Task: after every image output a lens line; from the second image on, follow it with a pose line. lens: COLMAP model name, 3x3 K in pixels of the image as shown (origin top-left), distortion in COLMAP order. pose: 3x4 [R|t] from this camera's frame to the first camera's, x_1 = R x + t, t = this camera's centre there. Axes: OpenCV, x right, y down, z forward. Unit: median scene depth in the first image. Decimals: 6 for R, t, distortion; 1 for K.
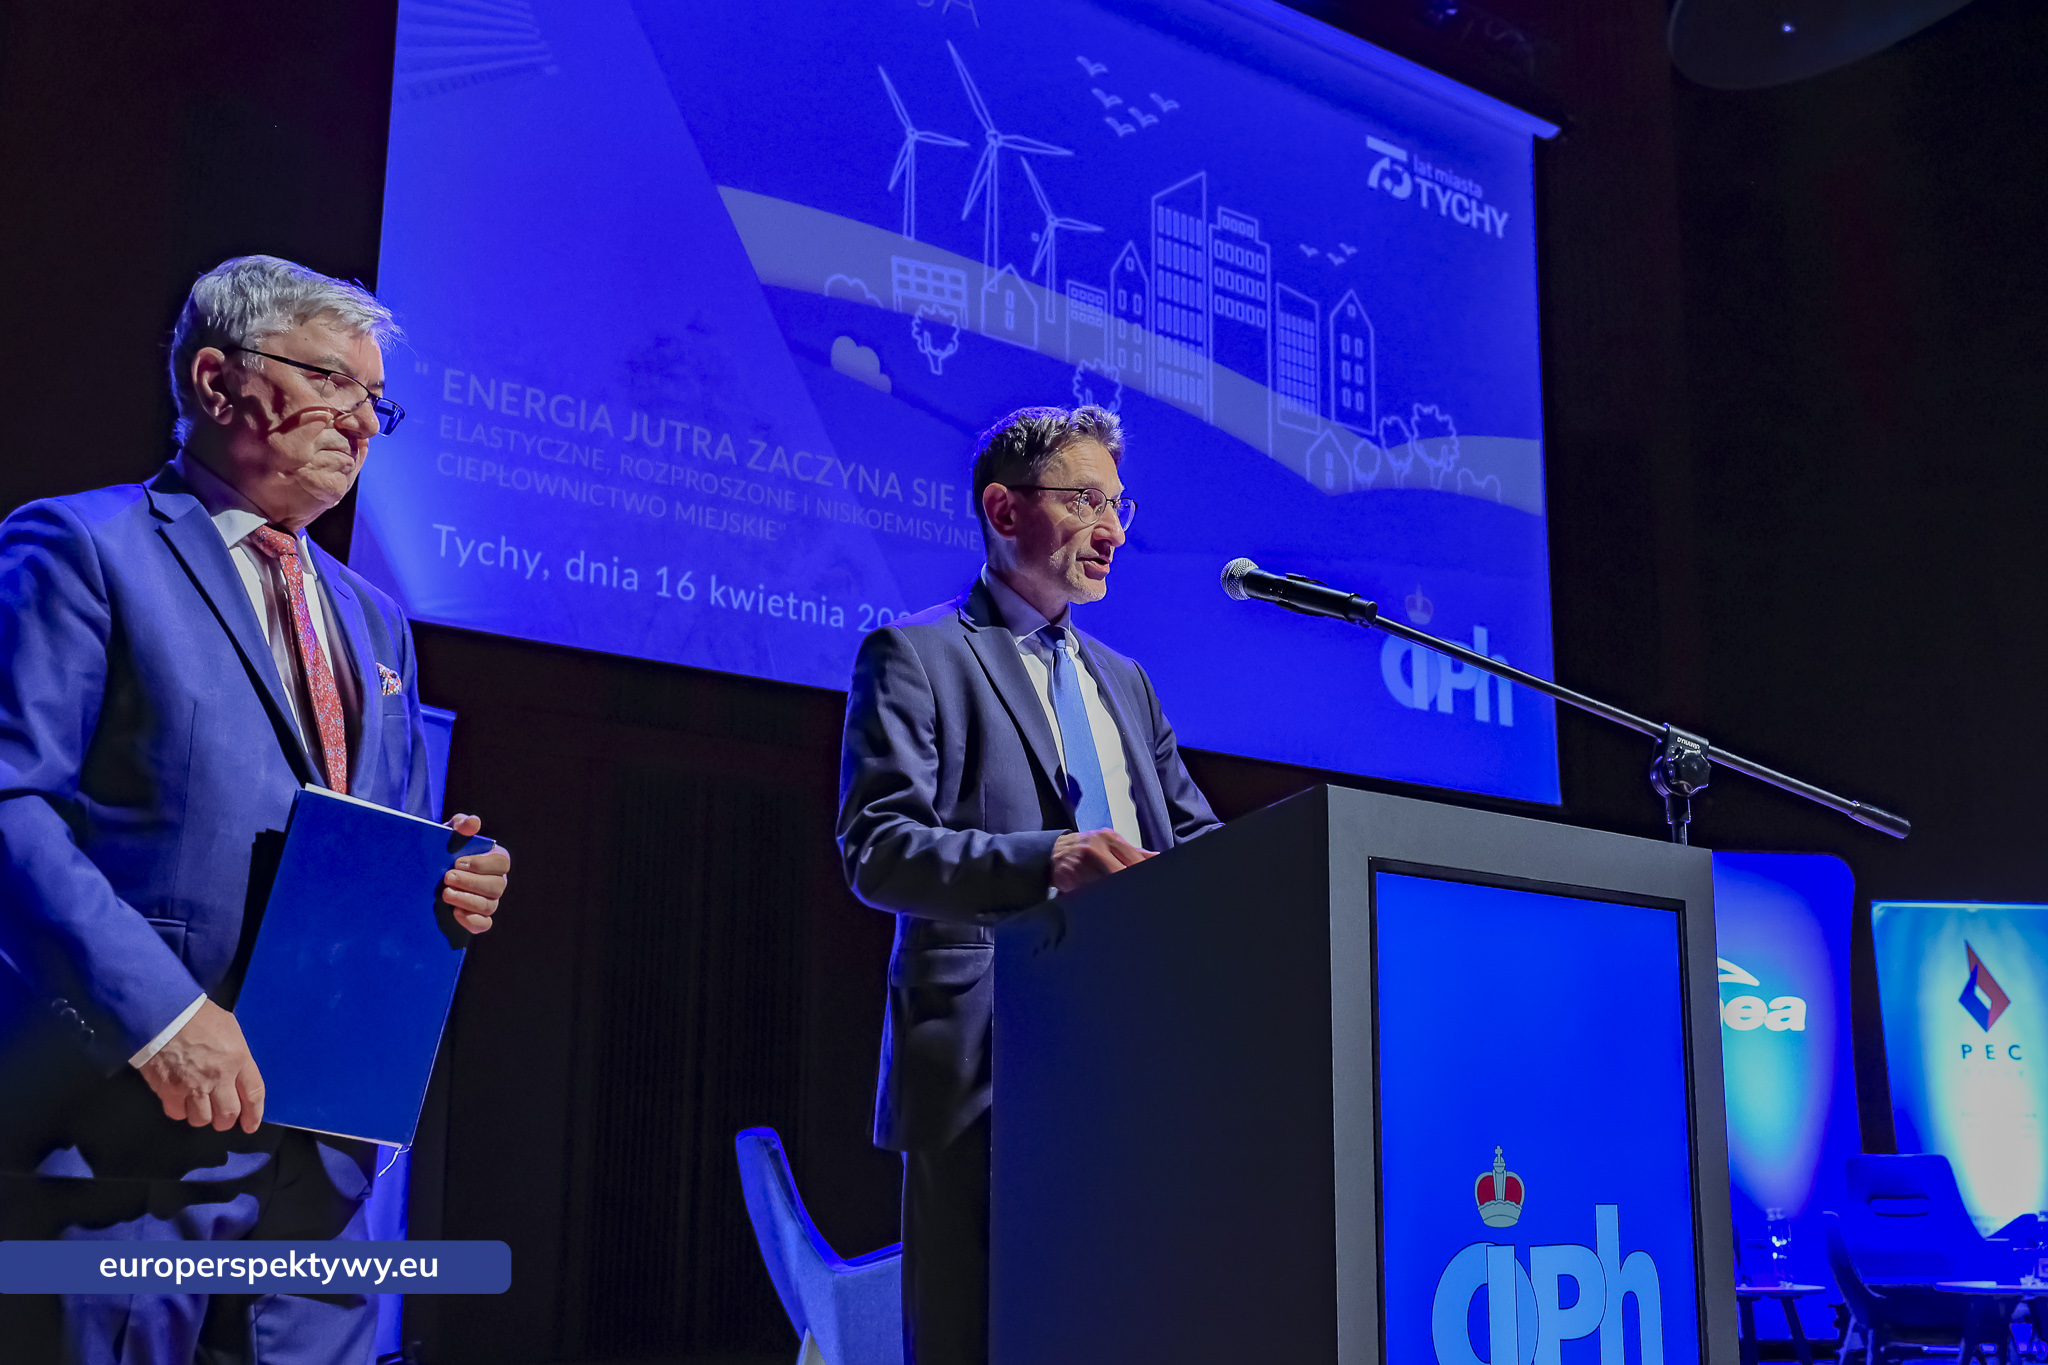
lens RADIAL K [[2409.2, 0, 1075.0], [0, 2409.2, 650.3], [0, 0, 1]] dist [0.009423, 0.000000]
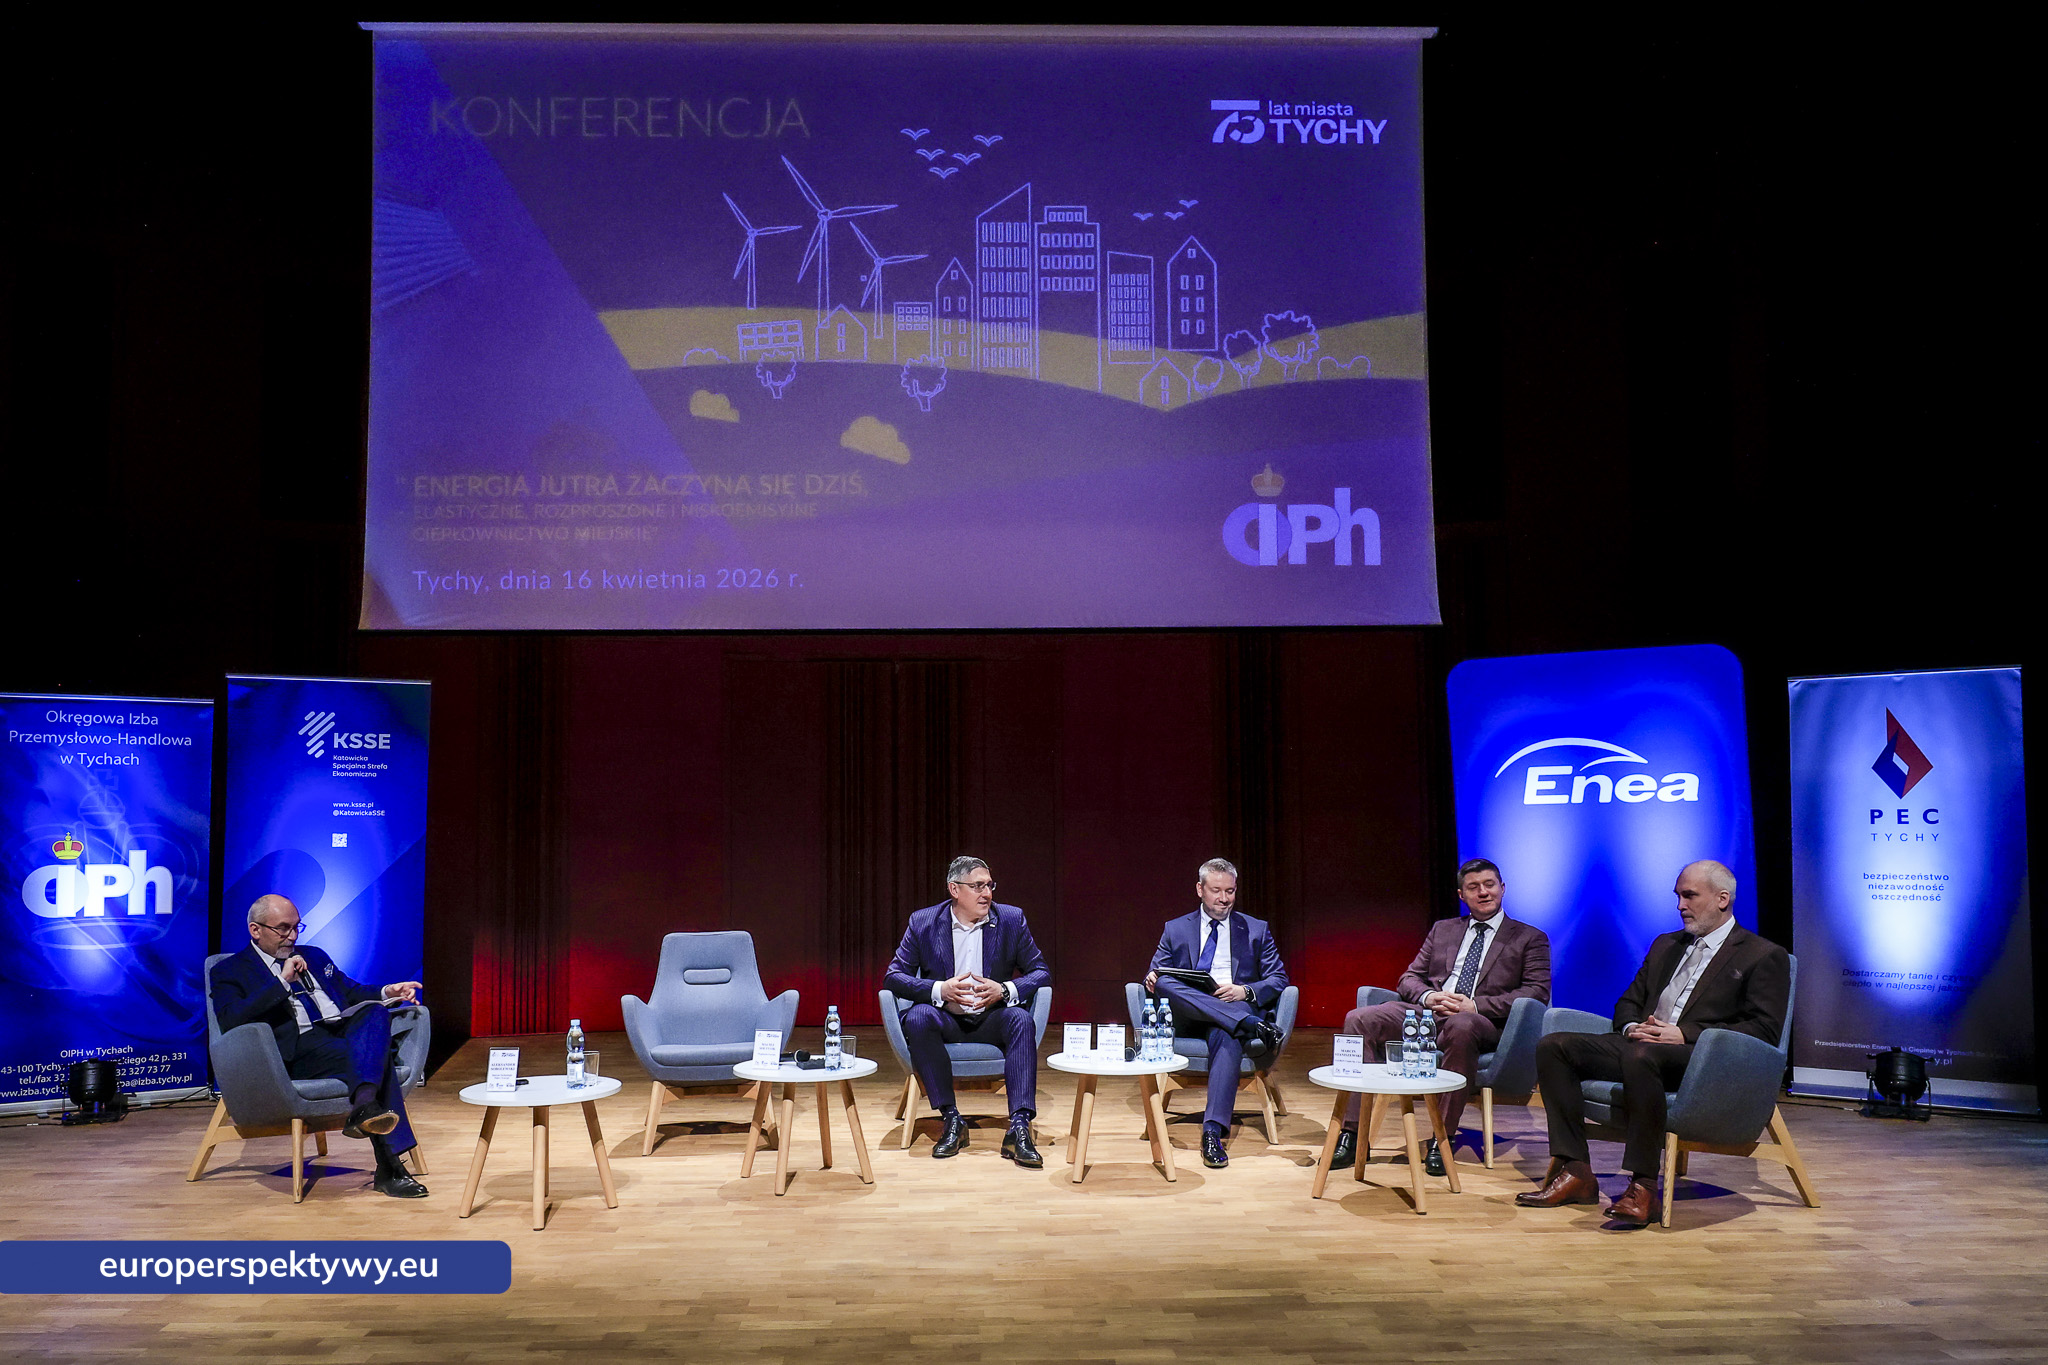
lens RADIAL K [[1534.1, 0, 970.8], [0, 1534.1, 751.2], [0, 0, 1]] dist [0.002731, 0.000036]
pose [[0.775365, -0.047718, -0.629708, 0.604824], [0.147803, 0.983158, 0.107489, 0.012246], [0.613973, -0.176416, 0.769360, 0.318949]]
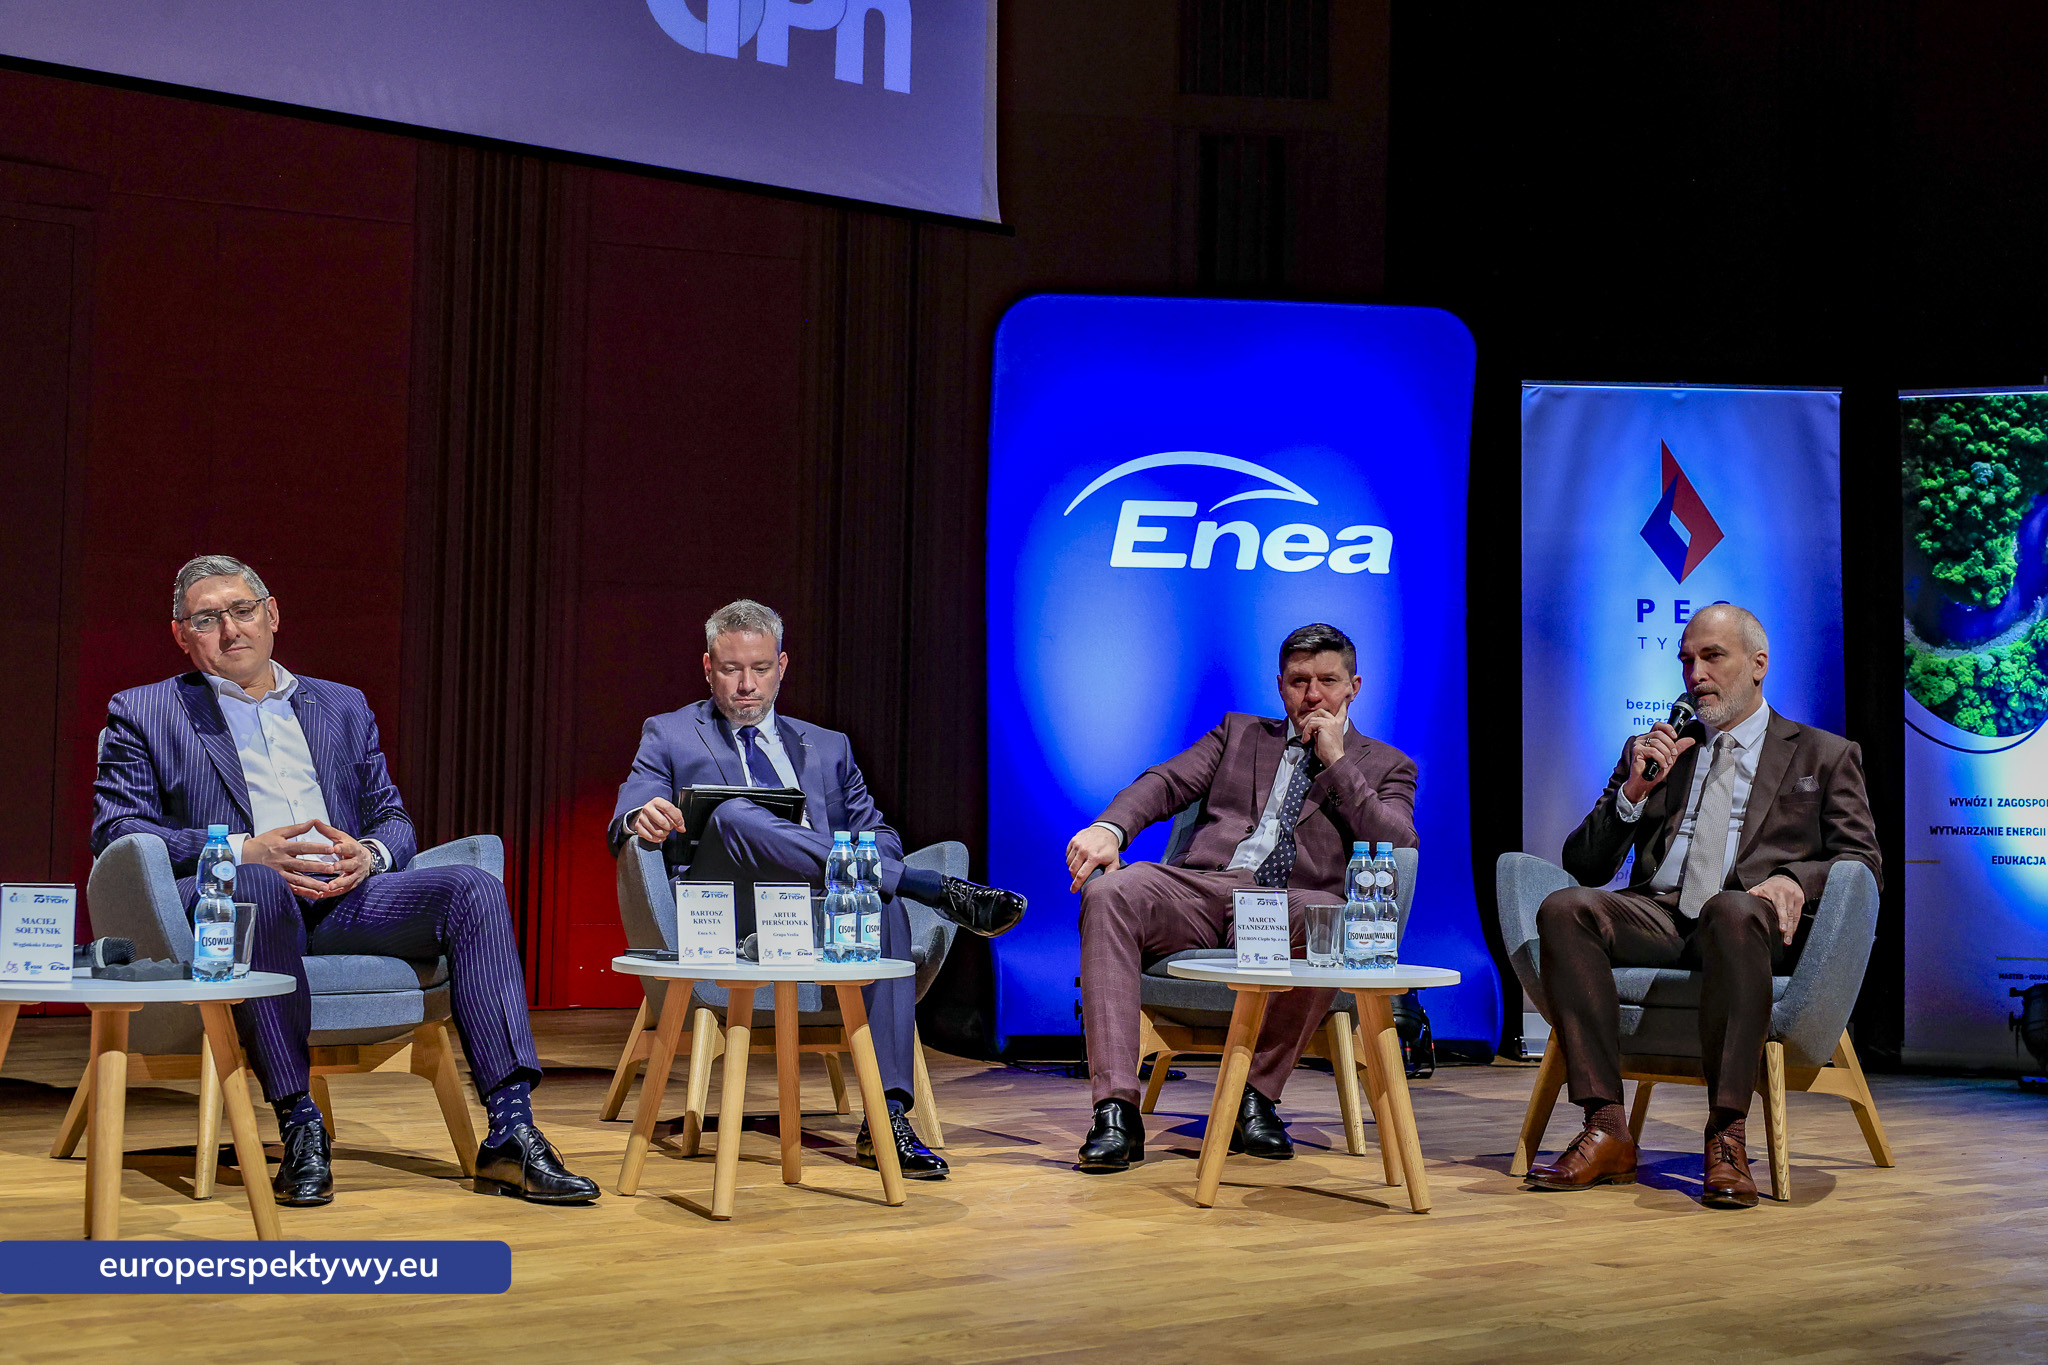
lens RADIAL K [[2826.2, 0, 1038.6], [0, 2826.2, 689.3], [0, 0, 1]] dist [-0.029537, 0.000000]
pose [[0.997308, 0.010754, -0.072529, 0.326382], [0.001671, 0.985597, 0.169105, 0.072991], [0.073303, -0.168771, 0.982926, 0.295716]]
